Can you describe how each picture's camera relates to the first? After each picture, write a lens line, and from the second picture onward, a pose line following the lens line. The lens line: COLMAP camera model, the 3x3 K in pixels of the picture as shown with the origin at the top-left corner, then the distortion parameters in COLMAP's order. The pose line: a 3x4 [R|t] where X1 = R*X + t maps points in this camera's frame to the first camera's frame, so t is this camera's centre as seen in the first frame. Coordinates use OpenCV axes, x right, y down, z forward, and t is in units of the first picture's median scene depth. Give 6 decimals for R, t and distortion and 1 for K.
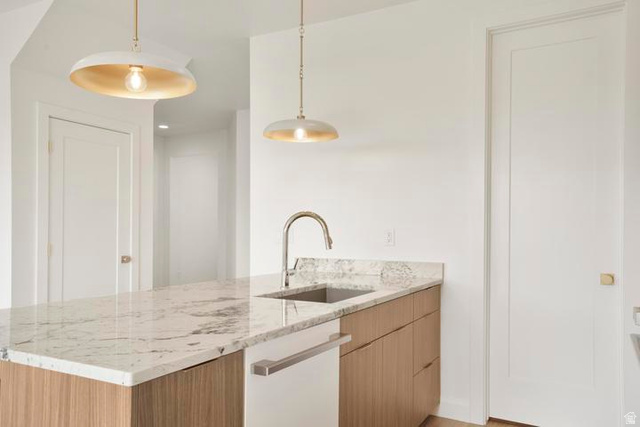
lens RADIAL K [[507.1, 0, 320.2], [0, 507.1, 228.6], [0, 0, 1]] dist [0.036458, 0.000993]
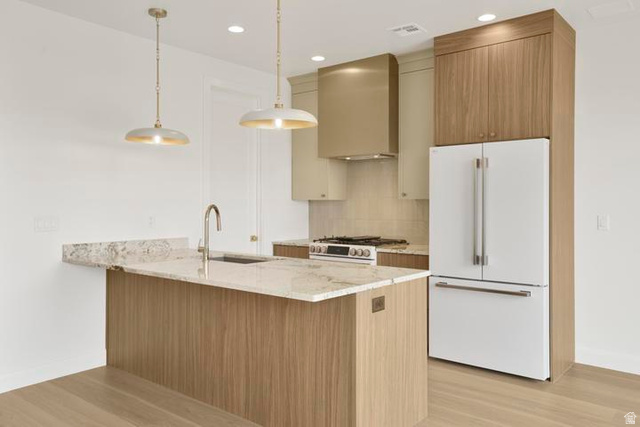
lens RADIAL K [[500.2, 0, 320.0], [0, 500.2, 213.5], [0, 0, 1]] dist [0.029315, 0.000202]
pose [[0.182145, -0.021230, 0.983042, -1.068579], [-0.001681, 0.999759, 0.021902, -0.031362], [-0.983270, -0.005642, 0.182065, 0.363399]]
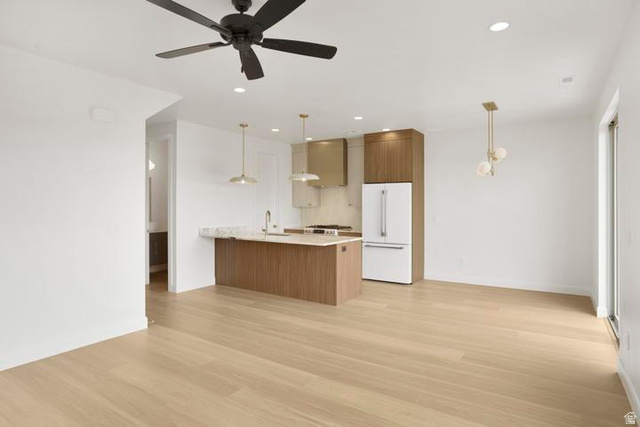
lens RADIAL K [[365.1, 0, 320.0], [0, 365.1, 213.5], [0, 0, 1]] dist [-0.003617, 0.000279]
pose [[0.079765, -0.028413, 0.996409, -1.822091], [-0.001633, 0.999589, 0.028635, -0.064659], [-0.996812, -0.003911, 0.079686, 0.394378]]
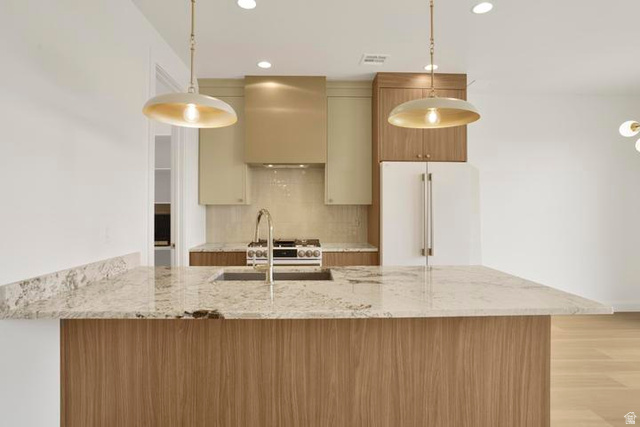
lens RADIAL K [[352.7, 0, 320.0], [0, 352.7, 213.5], [0, 0, 1]] dist [-0.017873, 0.000767]
pose [[-0.513650, -0.016335, 0.857844, -0.598724], [-0.006109, 0.999863, 0.015381, -0.029003], [-0.857978, 0.002660, -0.513679, 1.030987]]
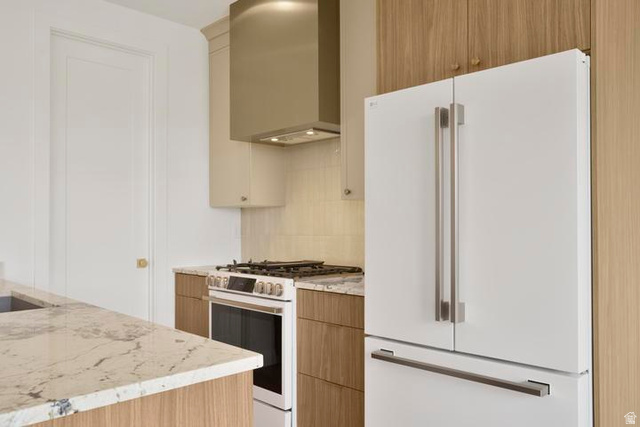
lens RADIAL K [[507.7, 0, 319.3], [0, 507.7, 227.4], [0, 0, 1]] dist [0.004147, 0.001905]
pose [[0.278429, -0.008642, 0.960418, -0.462875], [0.002164, 0.999963, 0.008370, -0.000746], [-0.960454, -0.000252, 0.278437, 0.190402]]
